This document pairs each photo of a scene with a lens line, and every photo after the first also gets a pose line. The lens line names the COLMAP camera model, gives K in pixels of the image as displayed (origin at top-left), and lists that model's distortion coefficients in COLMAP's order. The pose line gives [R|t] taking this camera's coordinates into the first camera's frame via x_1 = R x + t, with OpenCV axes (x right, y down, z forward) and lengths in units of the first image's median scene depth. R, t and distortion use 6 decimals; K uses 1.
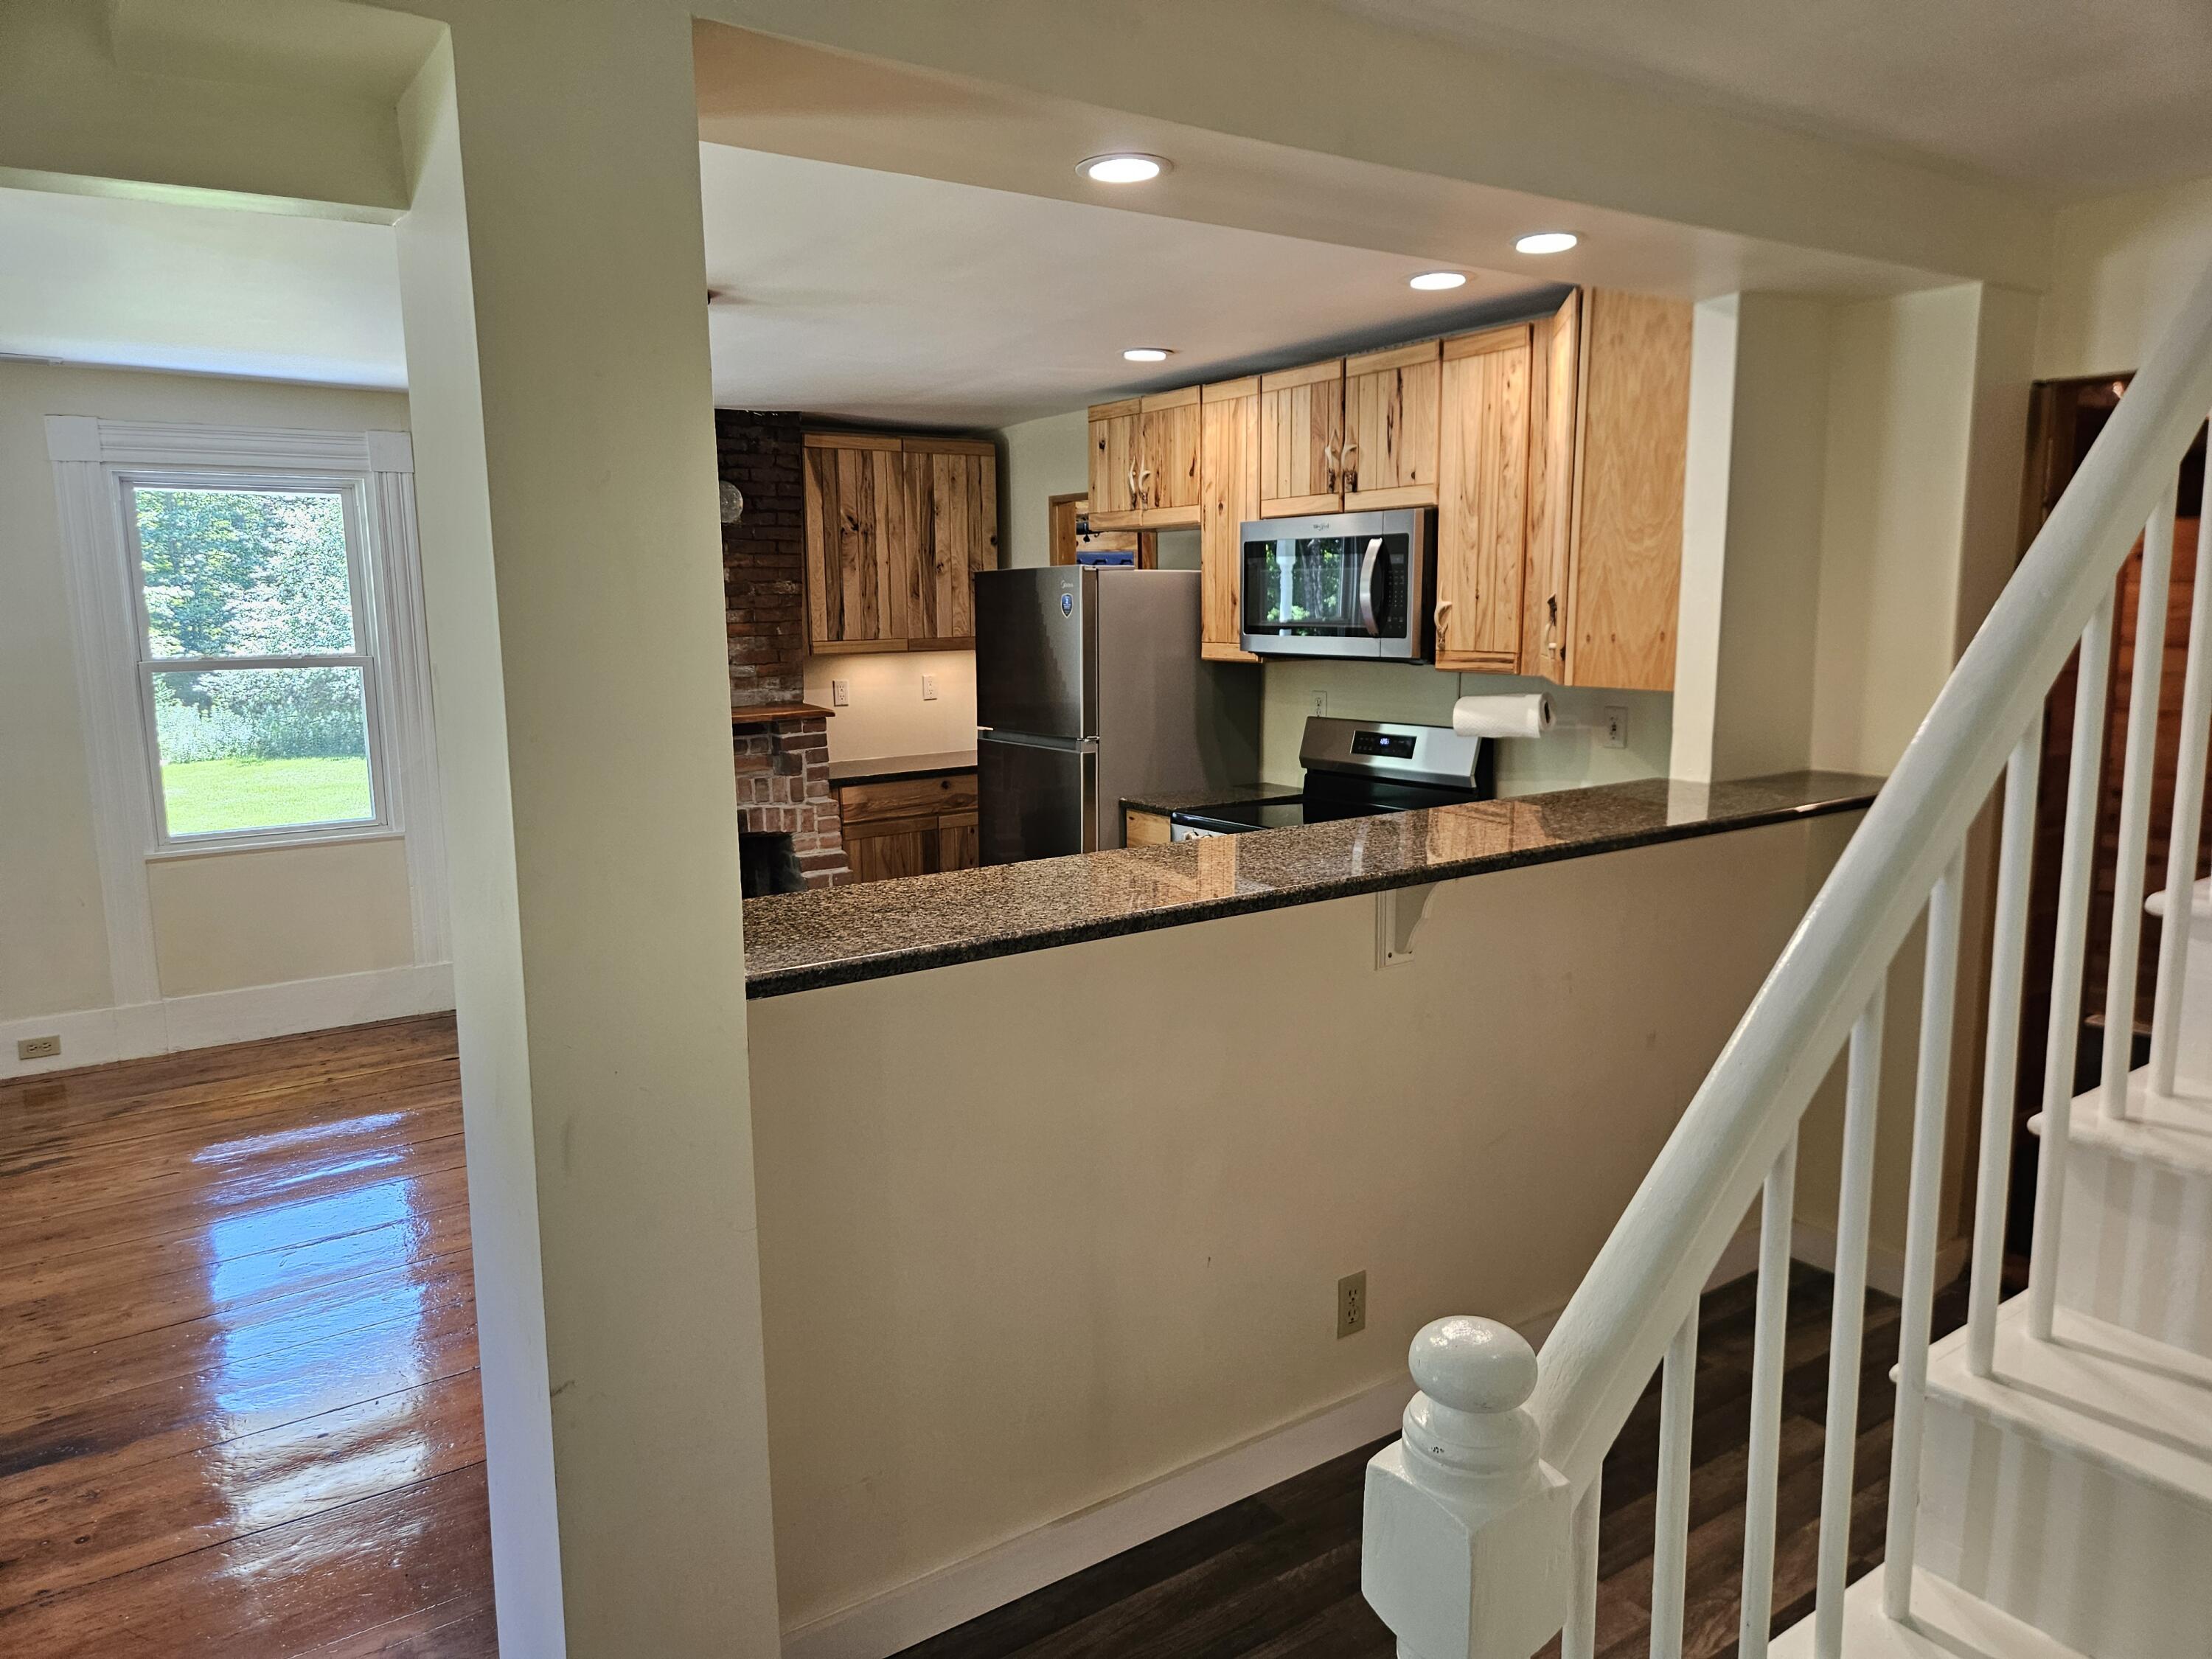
lens RADIAL K [[1495.4, 0, 1086.5], [0, 1495.4, 824.1], [0, 0, 1]] dist [0.071642, -0.057375]
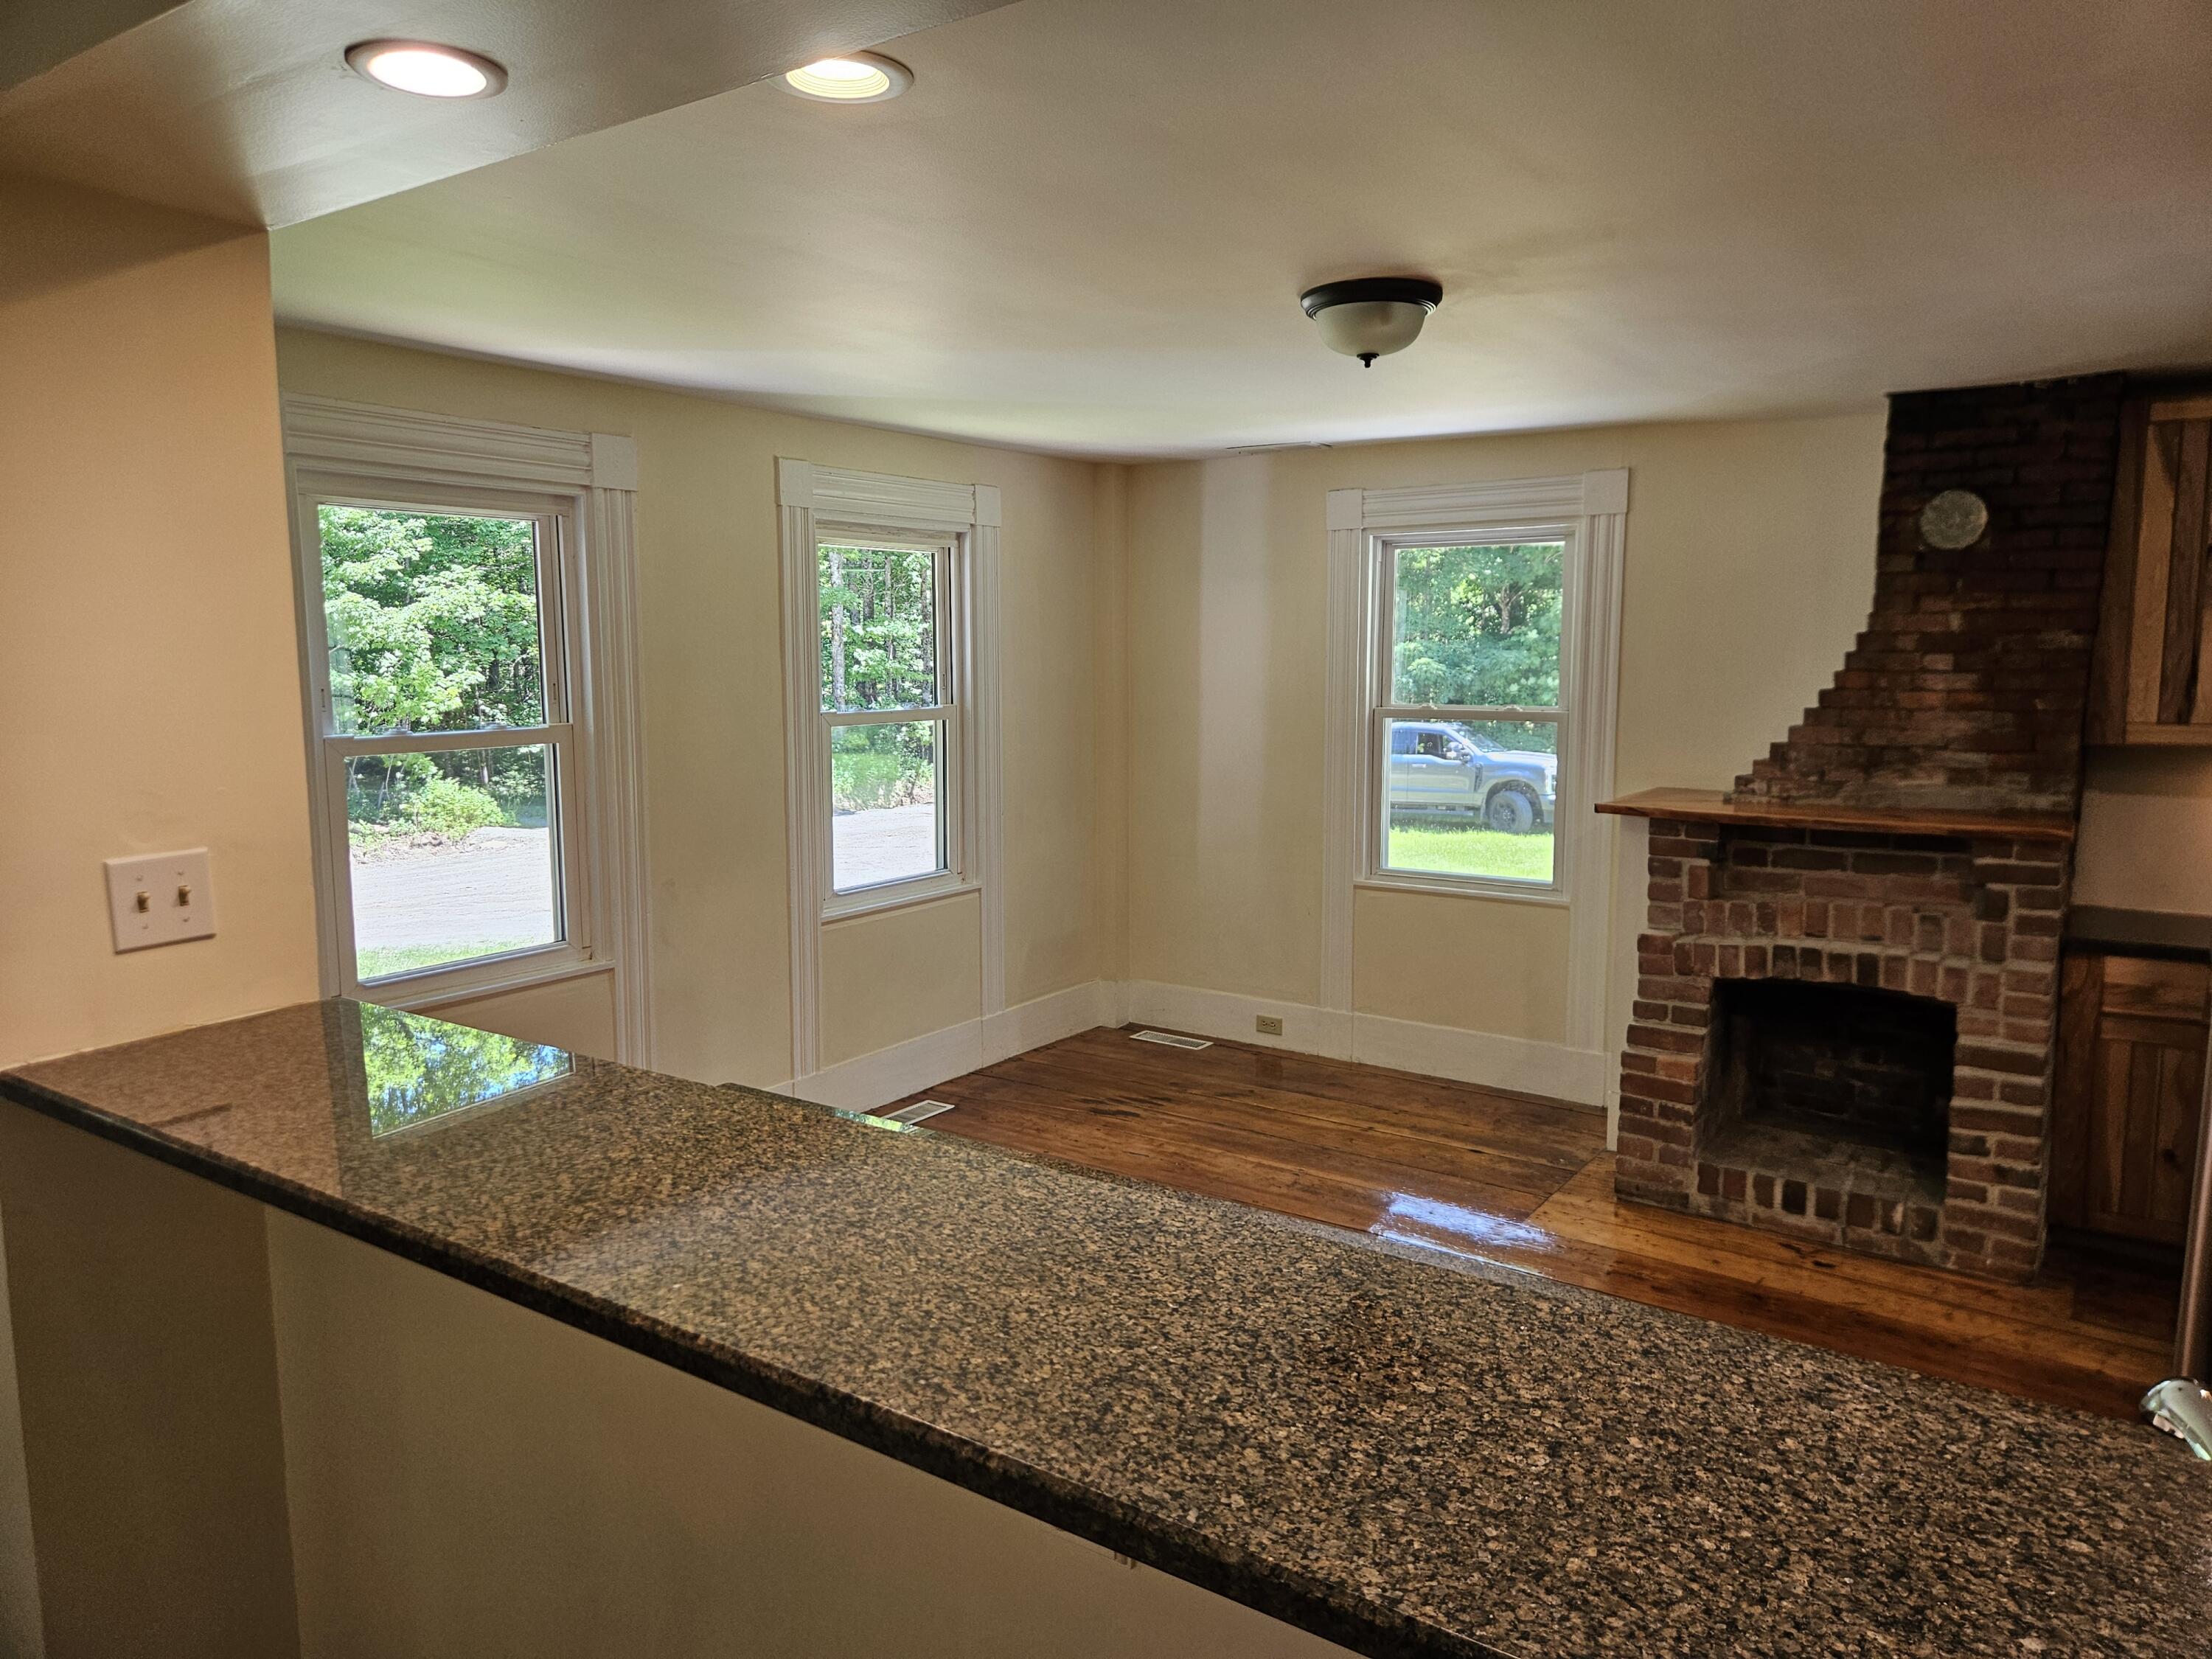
lens RADIAL K [[1477.1, 0, 1085.4], [0, 1477.1, 818.2], [0, 0, 1]] dist [0.072243, -0.072387]
pose [[0.348951, 0.123512, -0.928966, 0.300784], [-0.141853, 0.986816, 0.077919, -0.078432], [0.926343, 0.104587, 0.361871, 0.411336]]
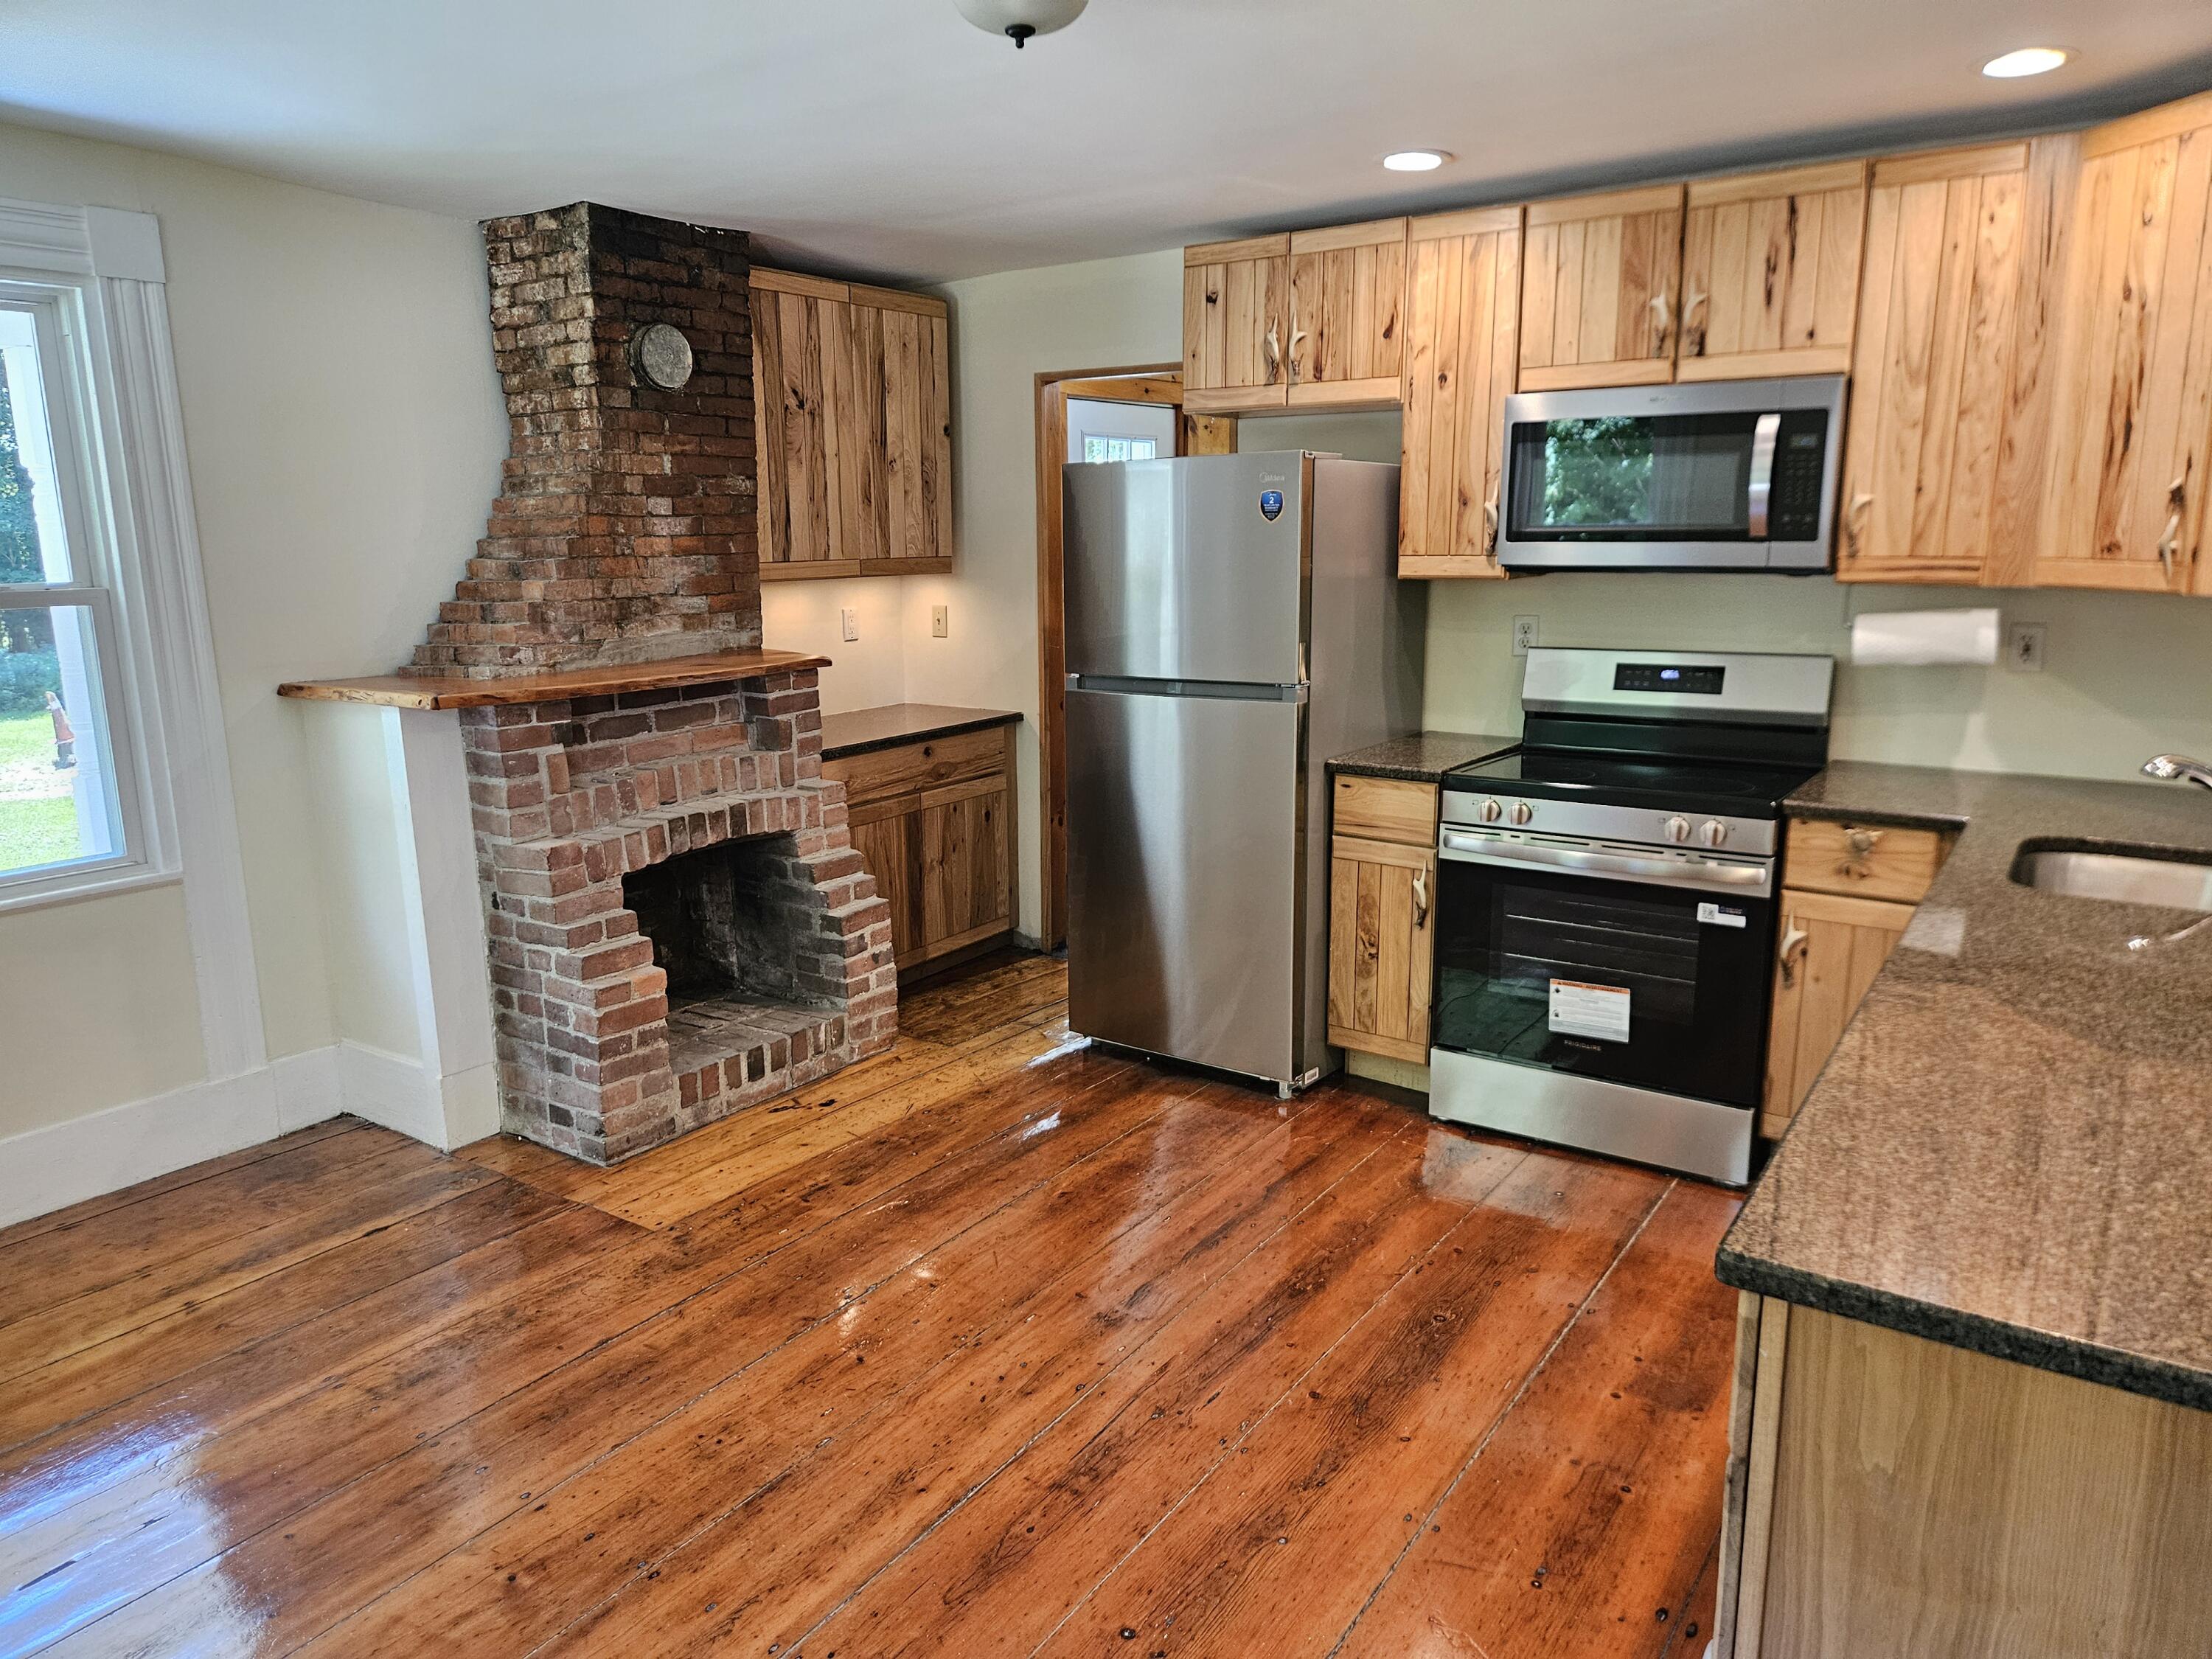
lens RADIAL K [[1496.8, 0, 1096.8], [0, 1496.8, 829.0], [0, 0, 1]] dist [0.085842, -0.086176]
pose [[0.931892, -0.069188, 0.356075, -0.338880], [0.052724, 0.997052, 0.055749, -0.029224], [-0.358883, -0.033179, 0.932793, 0.296236]]
